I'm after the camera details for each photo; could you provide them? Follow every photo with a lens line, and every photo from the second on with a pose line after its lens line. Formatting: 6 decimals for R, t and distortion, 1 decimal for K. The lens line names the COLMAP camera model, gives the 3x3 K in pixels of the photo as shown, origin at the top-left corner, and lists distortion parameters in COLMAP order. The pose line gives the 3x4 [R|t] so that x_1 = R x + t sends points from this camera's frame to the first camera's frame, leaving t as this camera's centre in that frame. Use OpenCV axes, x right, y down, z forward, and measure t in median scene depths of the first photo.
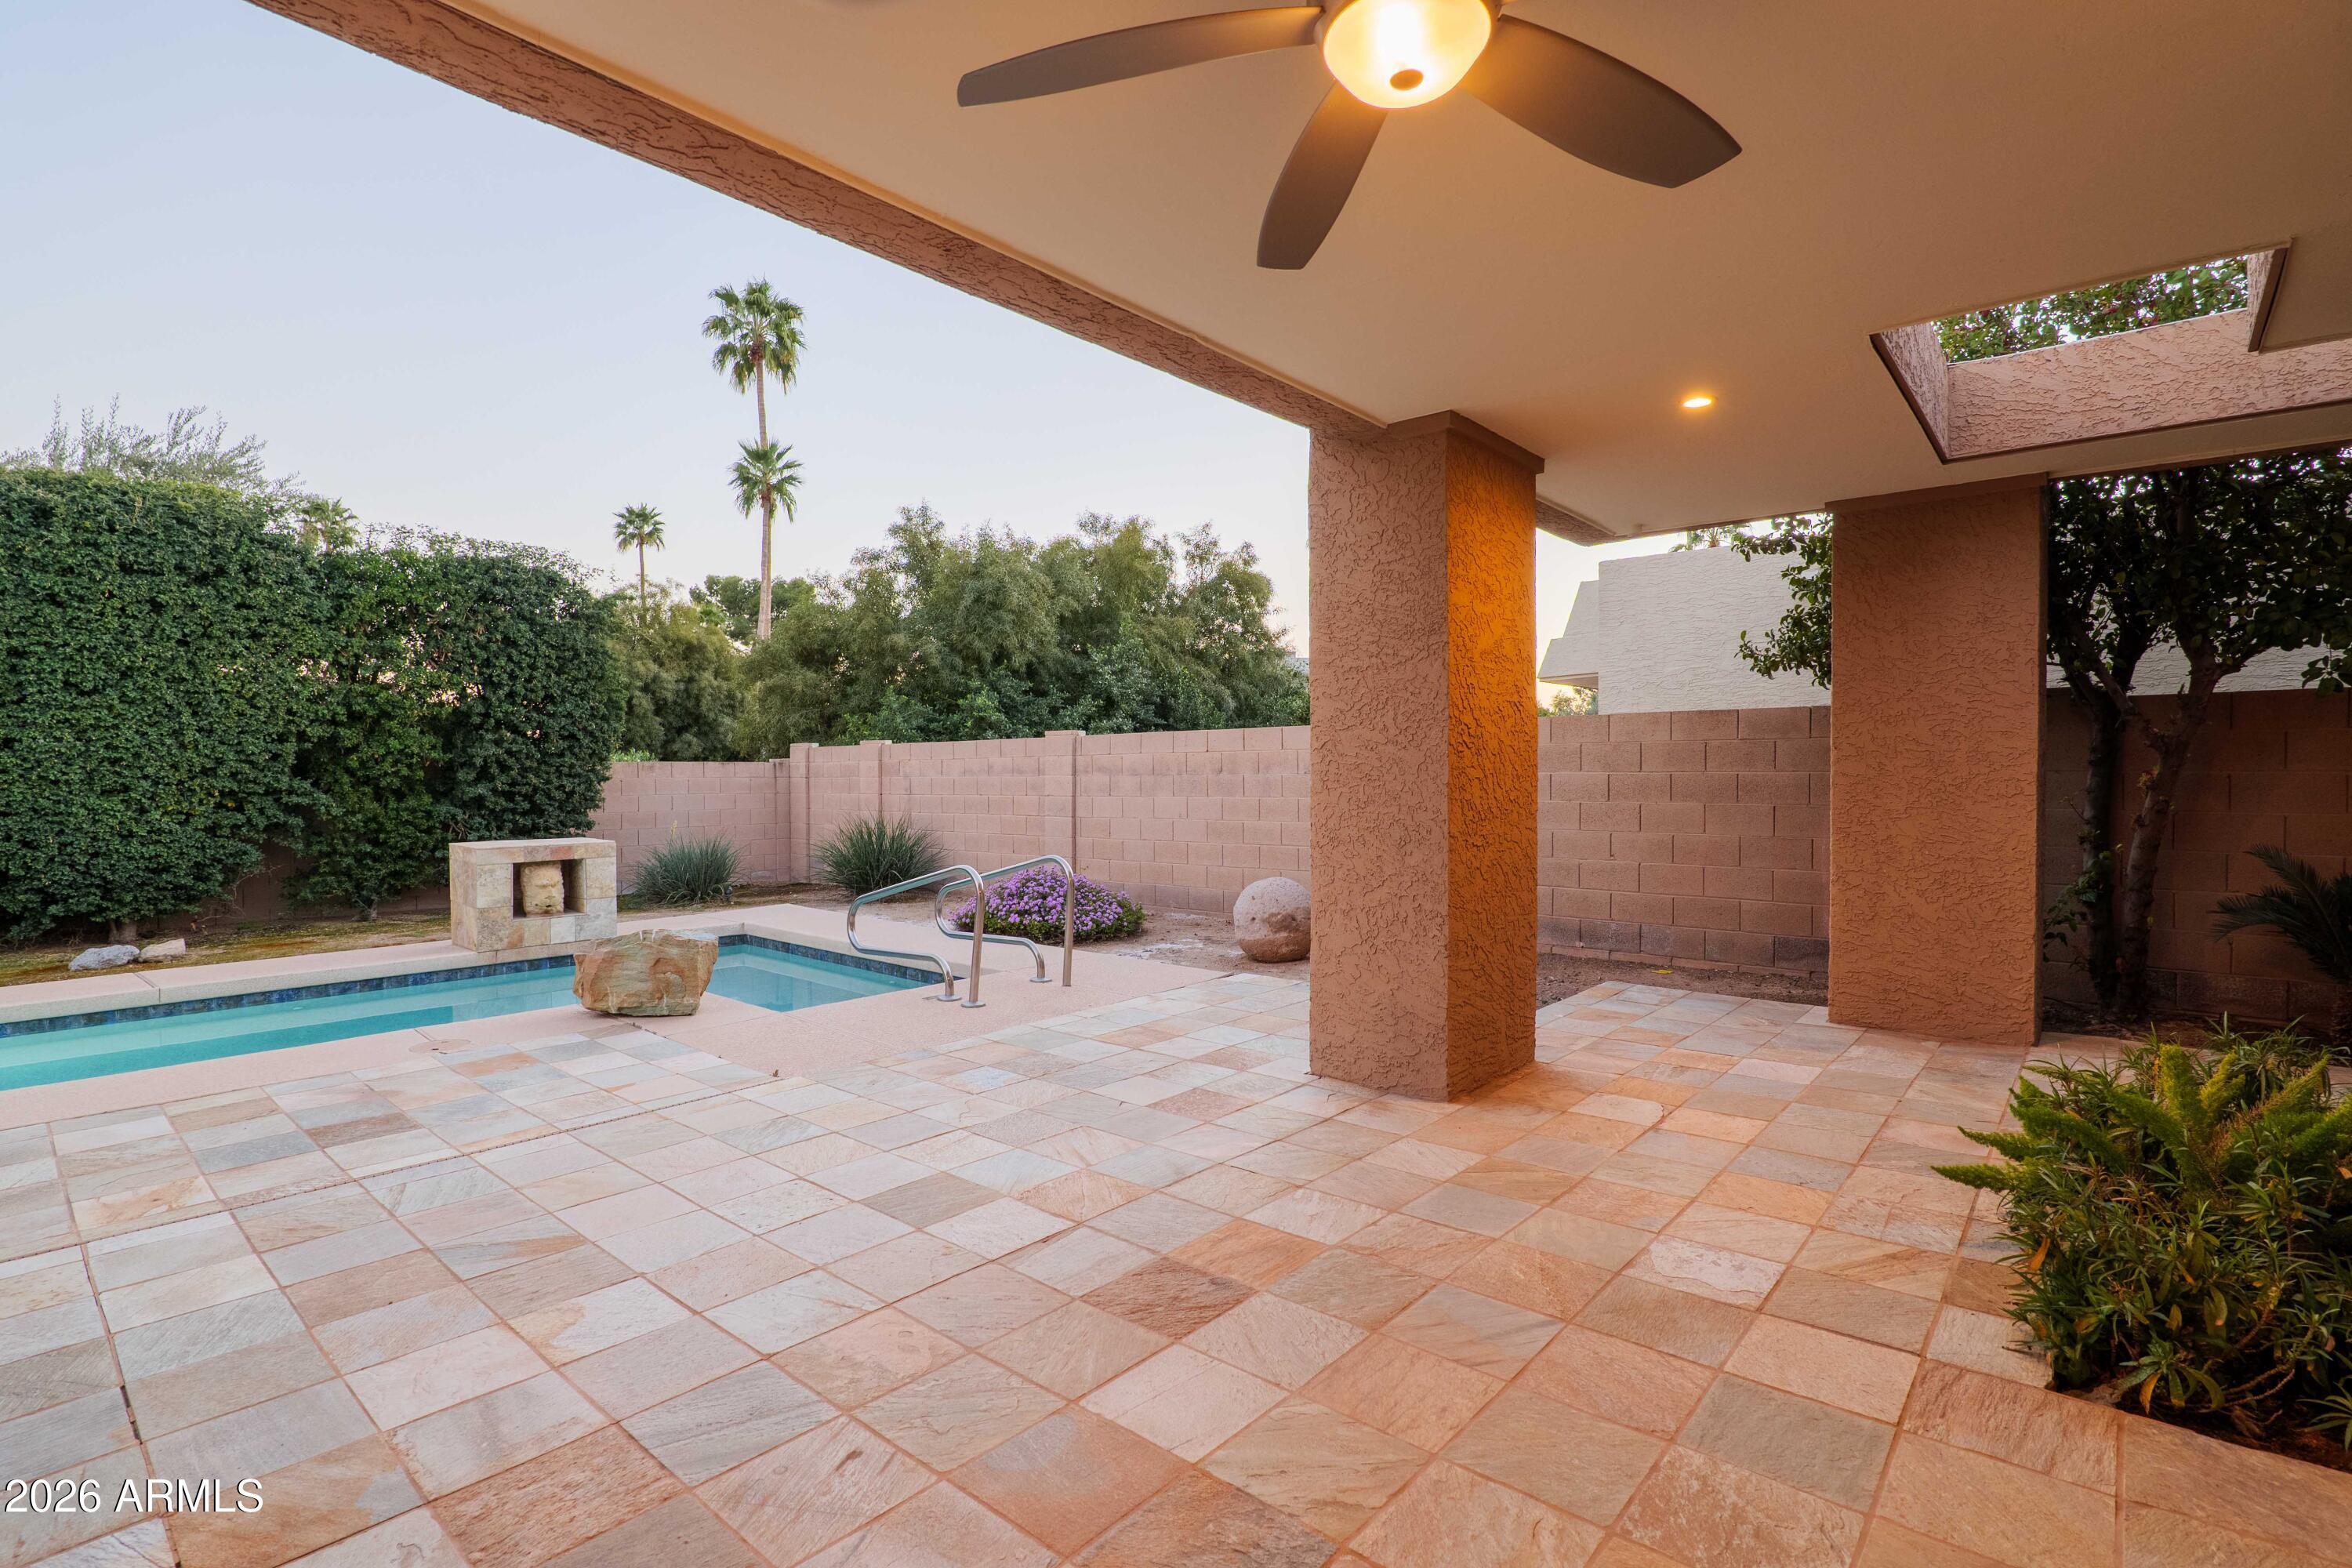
lens RADIAL K [[1099.4, 0, 1170.5], [0, 1099.4, 781.6], [0, 0, 1]] dist [-0.026732, 0.008295]
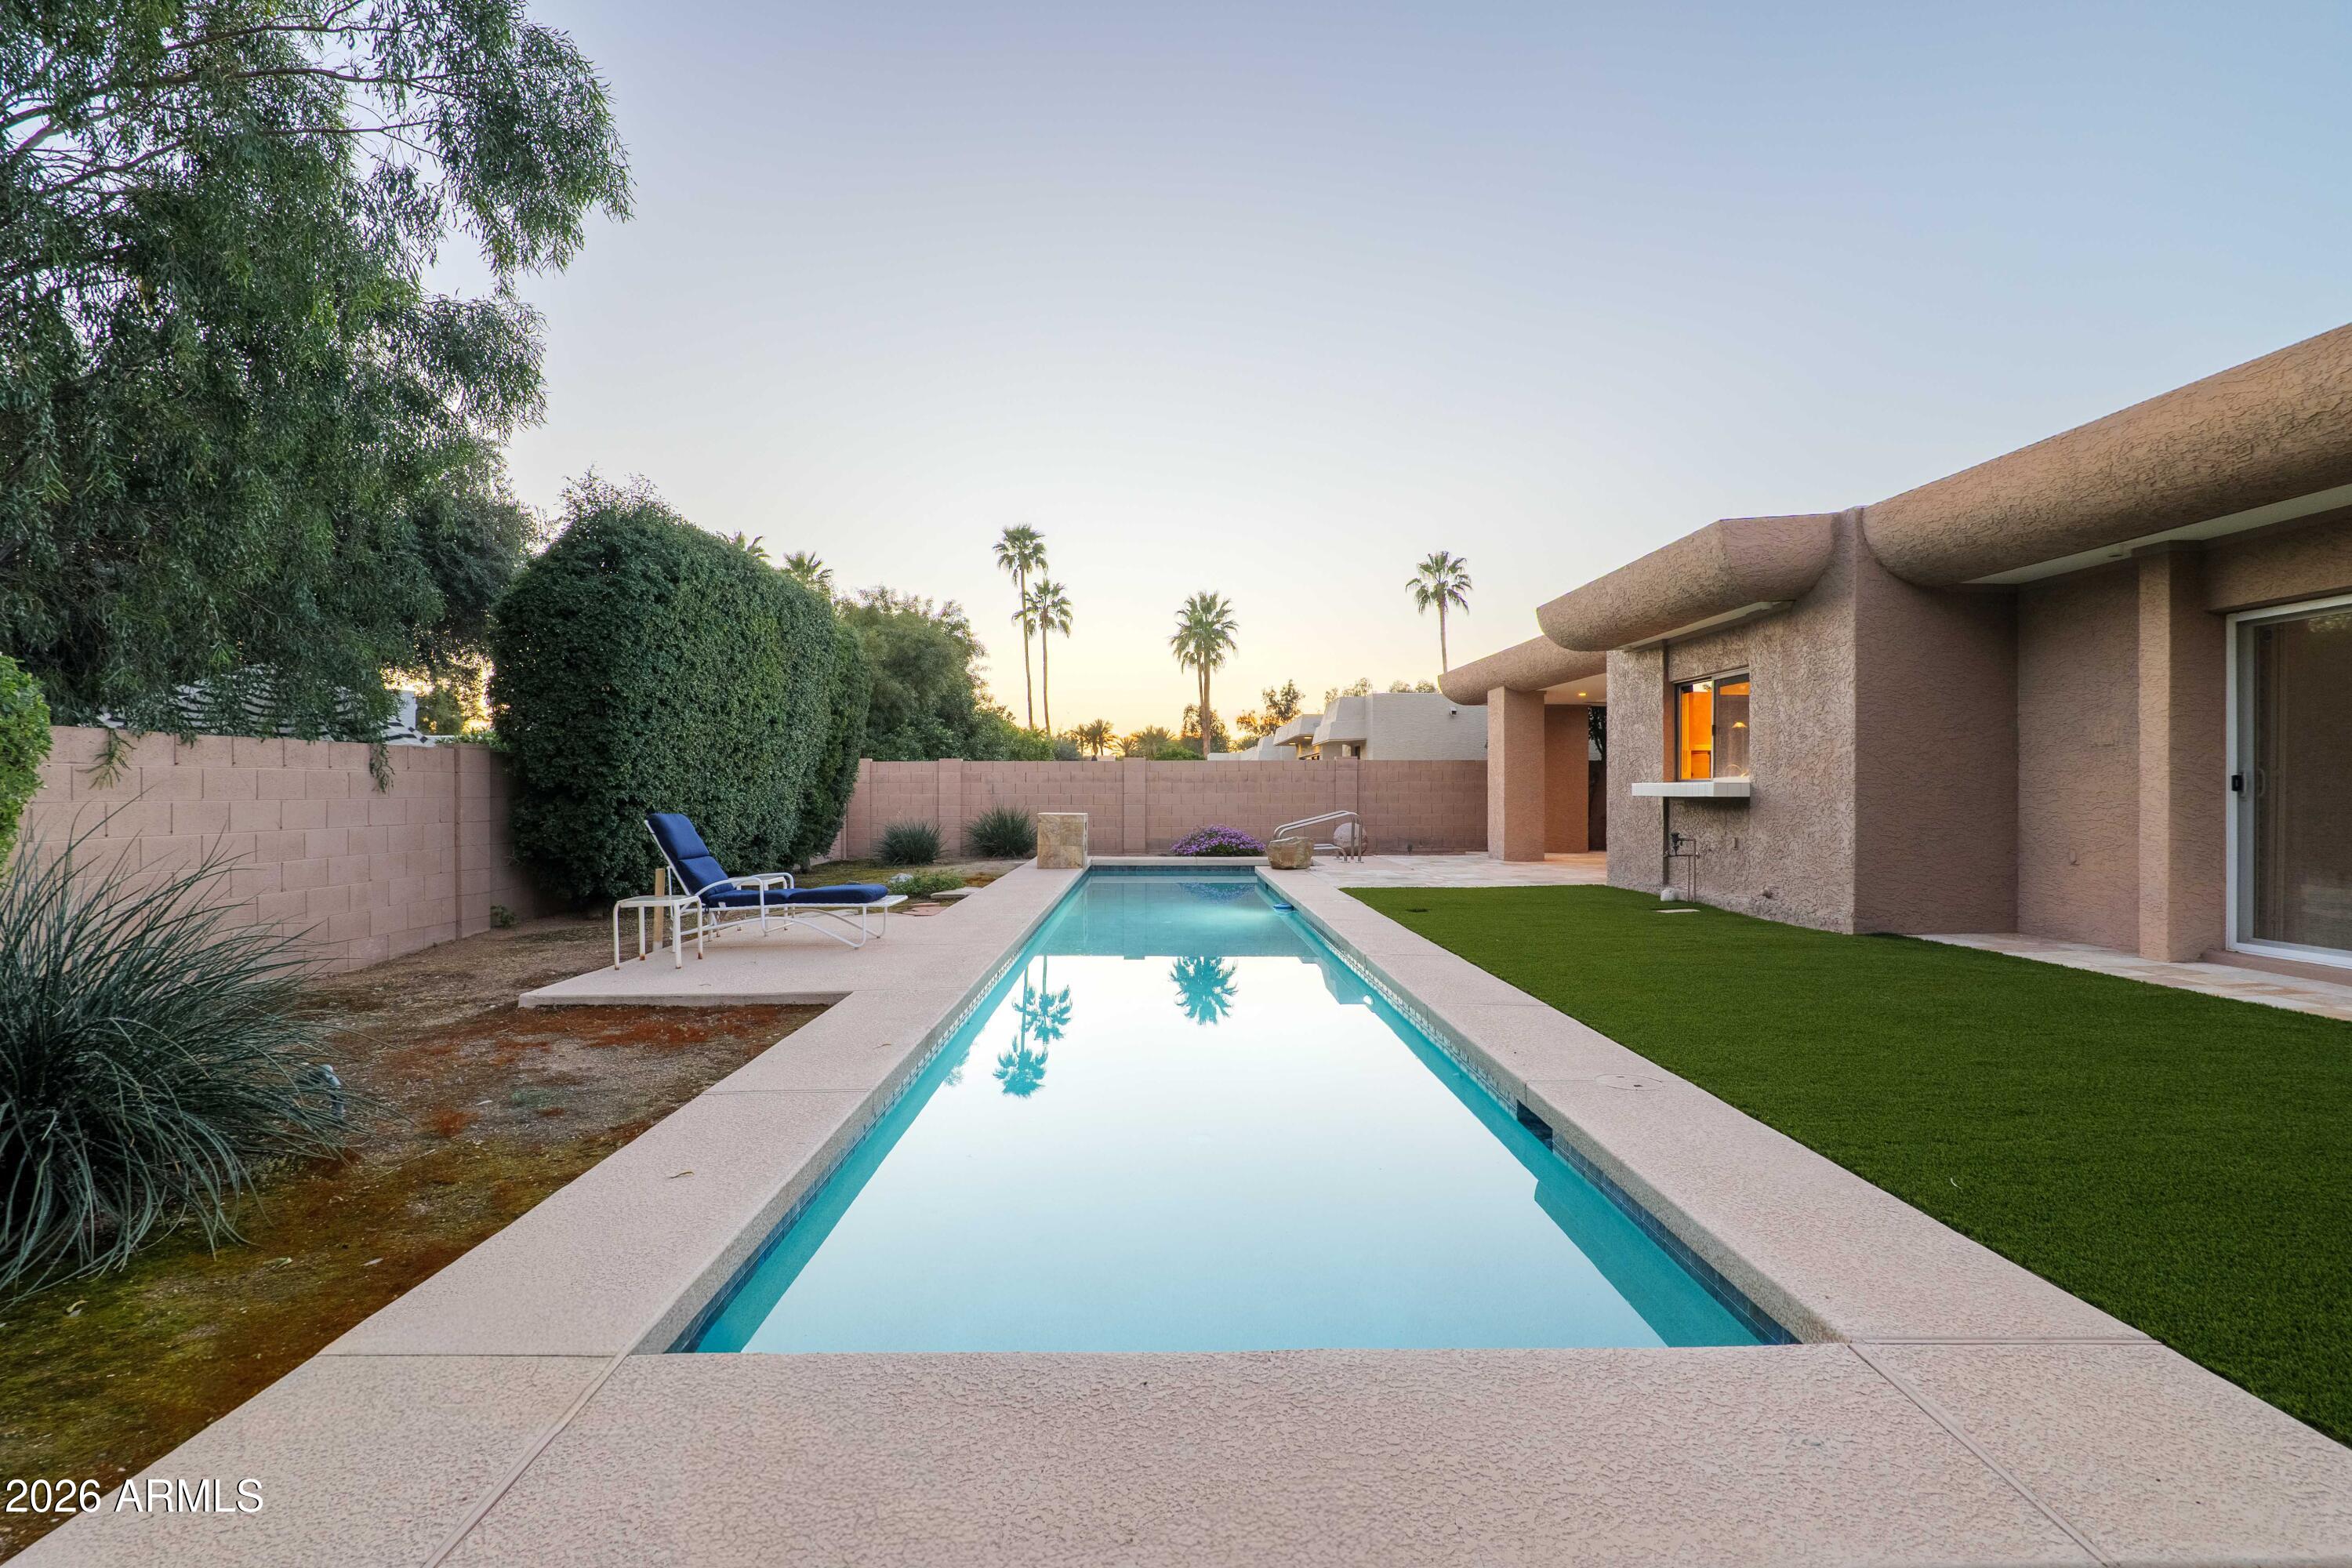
lens RADIAL K [[1111.9, 0, 1183.0], [0, 1111.9, 787.2], [0, 0, 1]] dist [-0.022596, 0.008496]
pose [[0.731125, 0.004768, 0.682227, -1.797616], [0.003392, 0.999938, -0.010624, 0.030464], [-0.682235, 0.010081, 0.731063, -0.554660]]
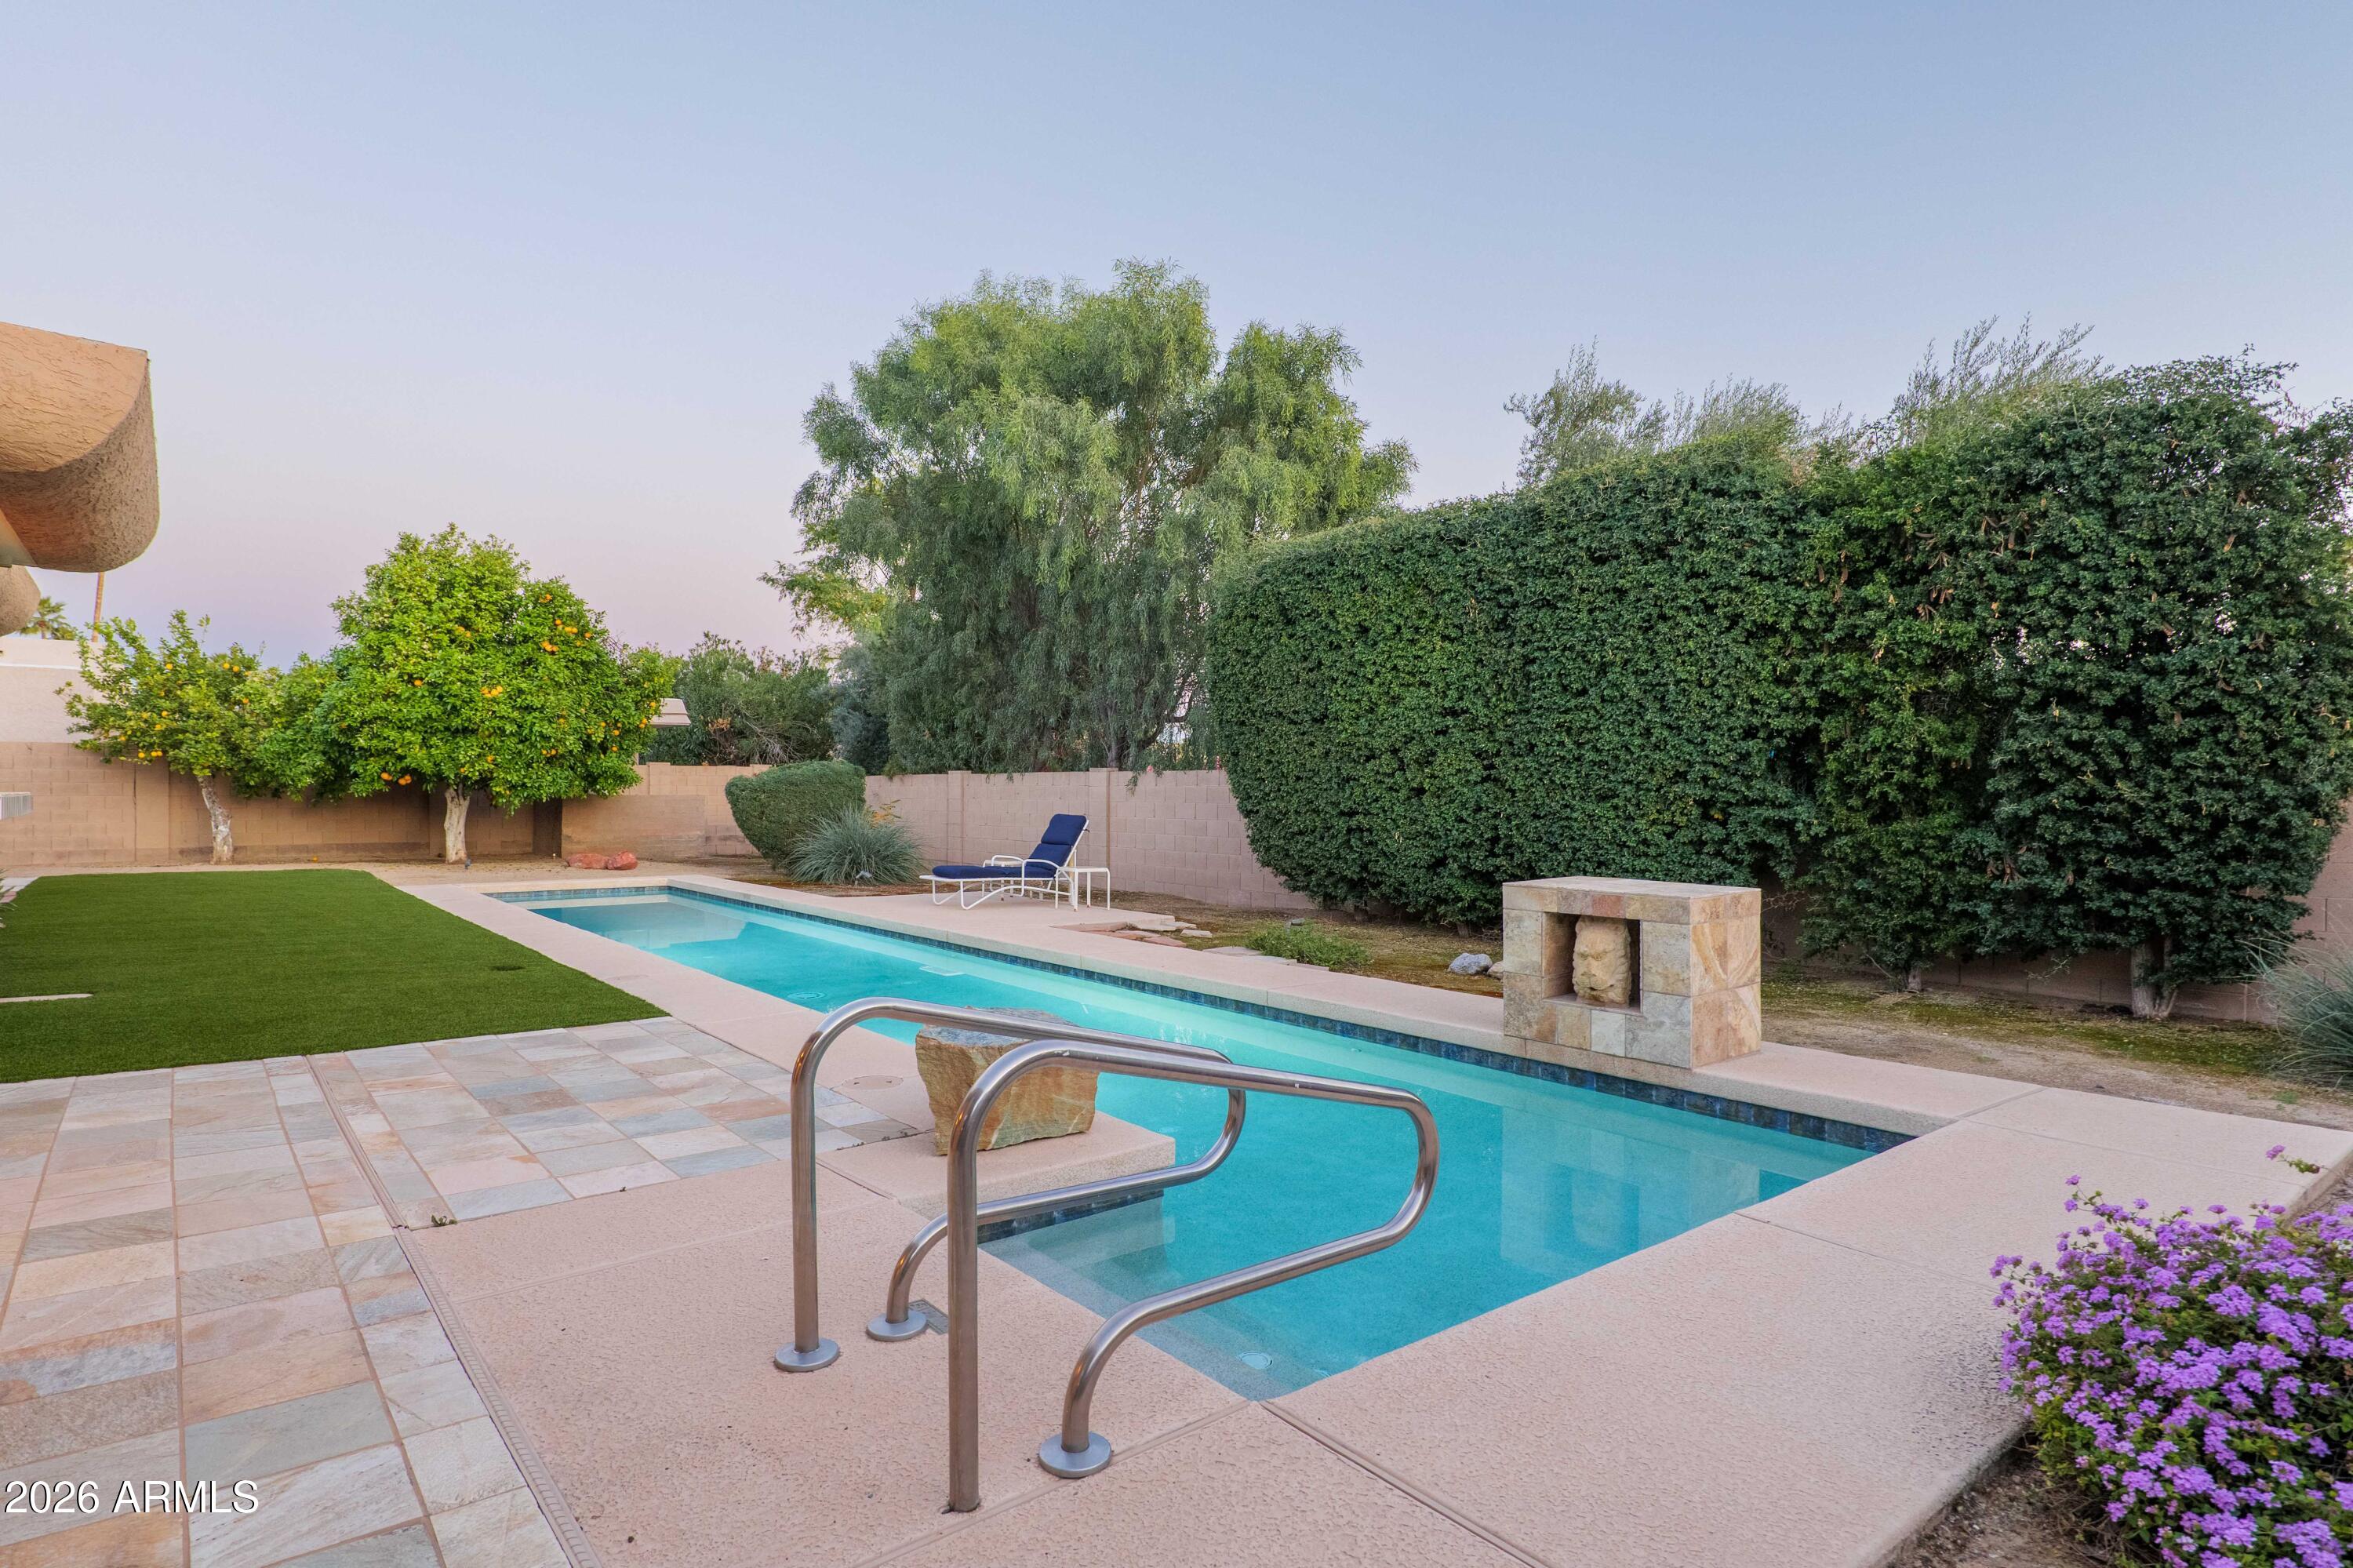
lens RADIAL K [[1256.5, 0, 1176.5], [0, 1256.5, 784.0], [0, 0, 1]] dist [0.001618, 0.001037]
pose [[-0.169336, 0.003051, -0.985554, 0.176691], [-0.013984, 0.999887, 0.005498, -0.003282], [0.985459, 0.014713, -0.169274, 0.893077]]
